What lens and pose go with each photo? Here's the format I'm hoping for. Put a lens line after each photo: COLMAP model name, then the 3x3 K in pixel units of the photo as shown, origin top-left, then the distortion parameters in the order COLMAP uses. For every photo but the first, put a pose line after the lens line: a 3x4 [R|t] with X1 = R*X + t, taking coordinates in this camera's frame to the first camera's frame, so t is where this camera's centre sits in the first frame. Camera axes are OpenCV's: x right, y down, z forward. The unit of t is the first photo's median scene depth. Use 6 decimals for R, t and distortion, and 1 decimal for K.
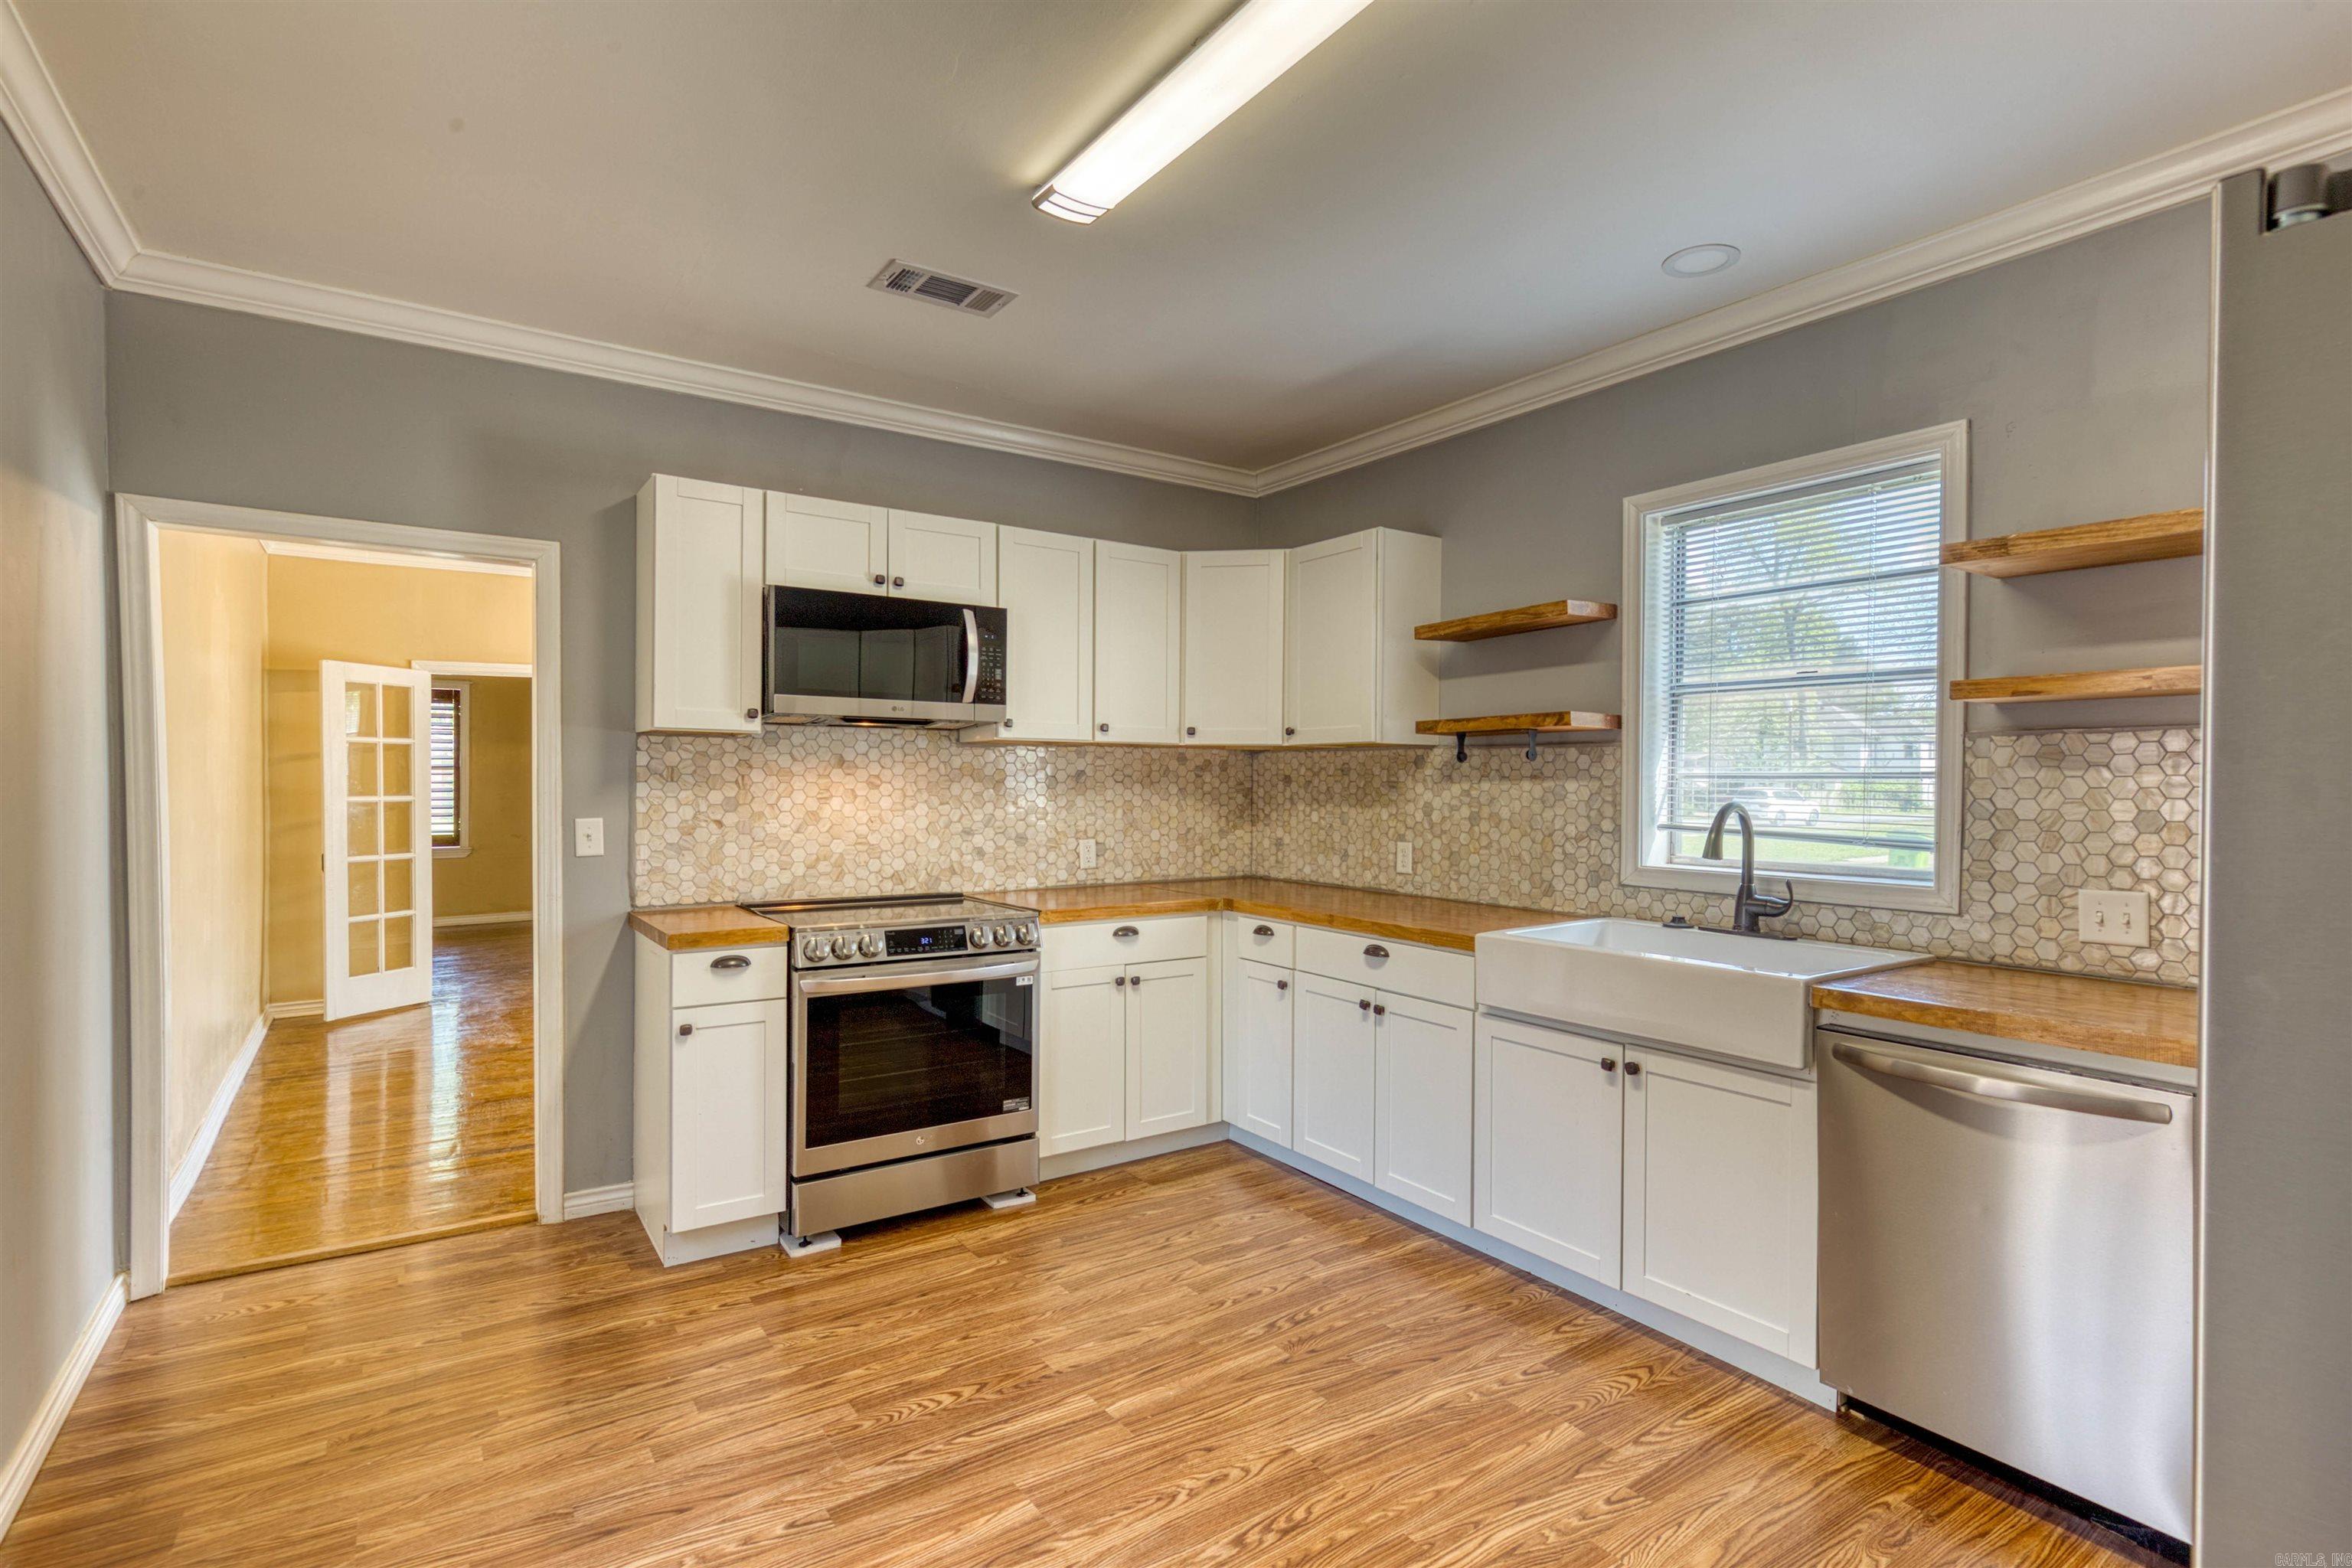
lens RADIAL K [[1139.6, 0, 1157.9], [0, 1139.6, 790.9], [0, 0, 1]] dist [0.009074, -0.006332]
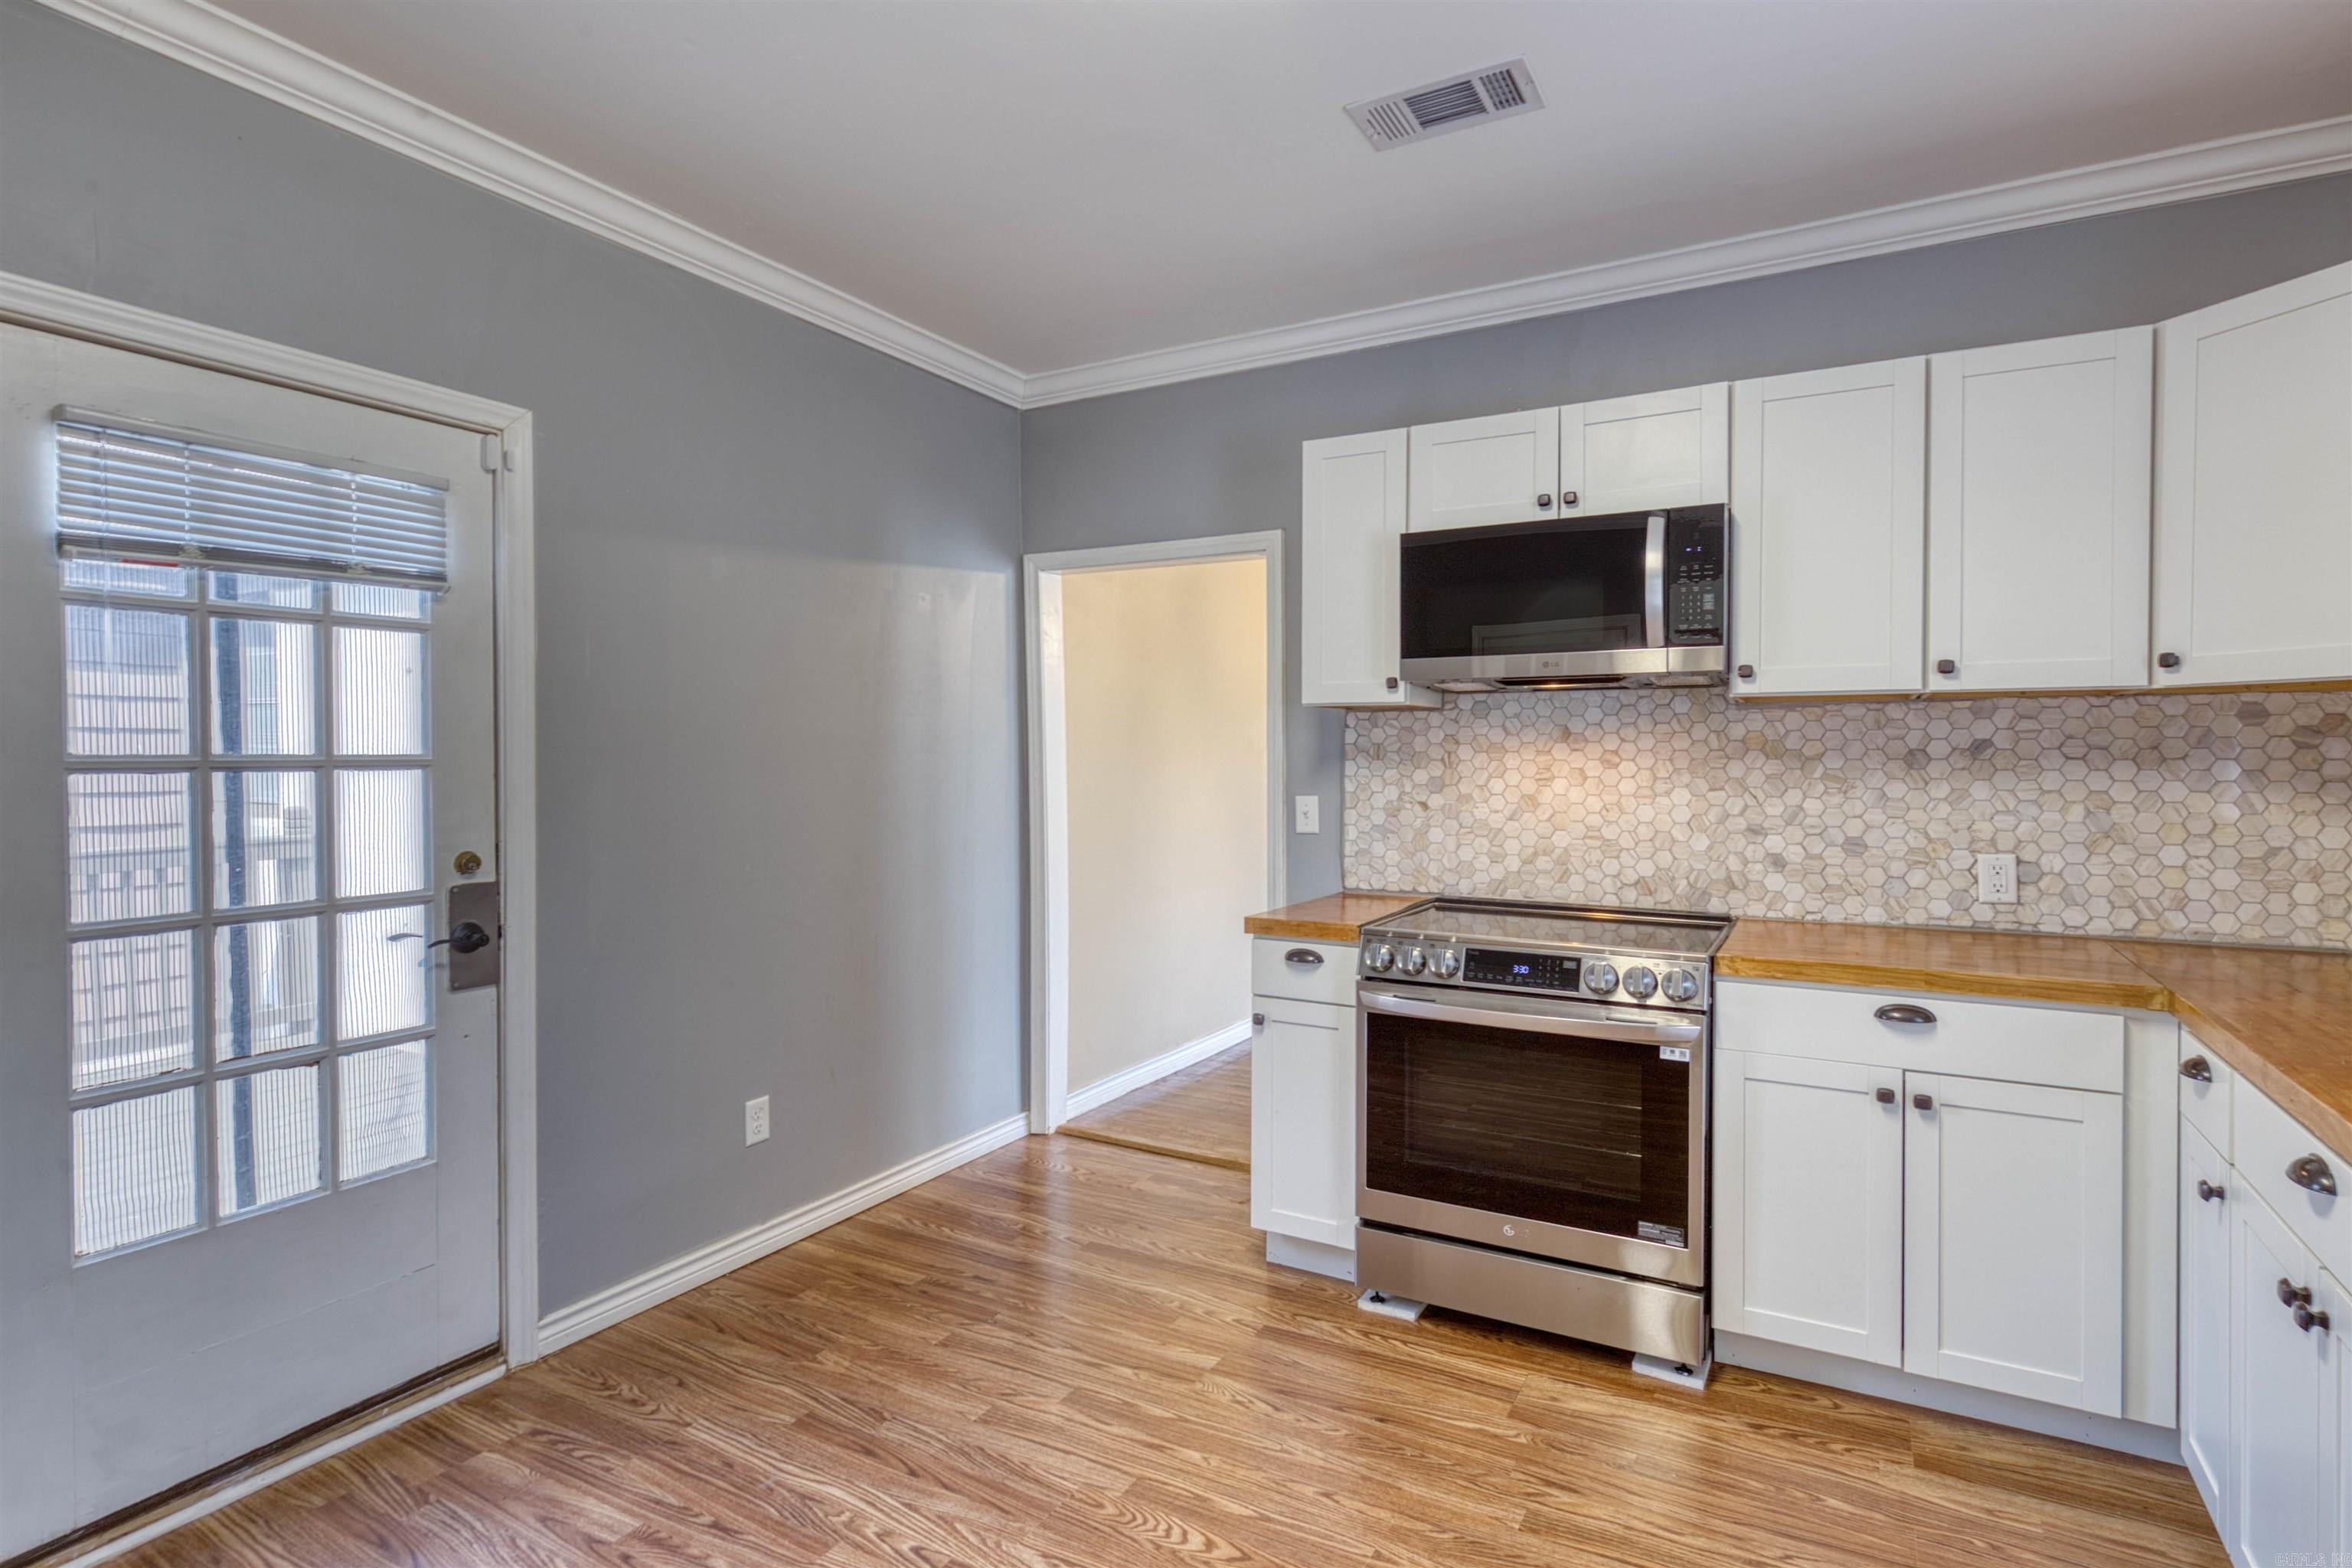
lens RADIAL K [[1139.6, 0, 1170.1], [0, 1139.6, 769.1], [0, 0, 1]] dist [0.009074, -0.006332]
pose [[0.459042, 0.005819, -0.888396, 0.340771], [-0.004488, 0.999981, 0.004231, -0.003517], [0.888403, 0.002045, 0.459059, 0.420737]]
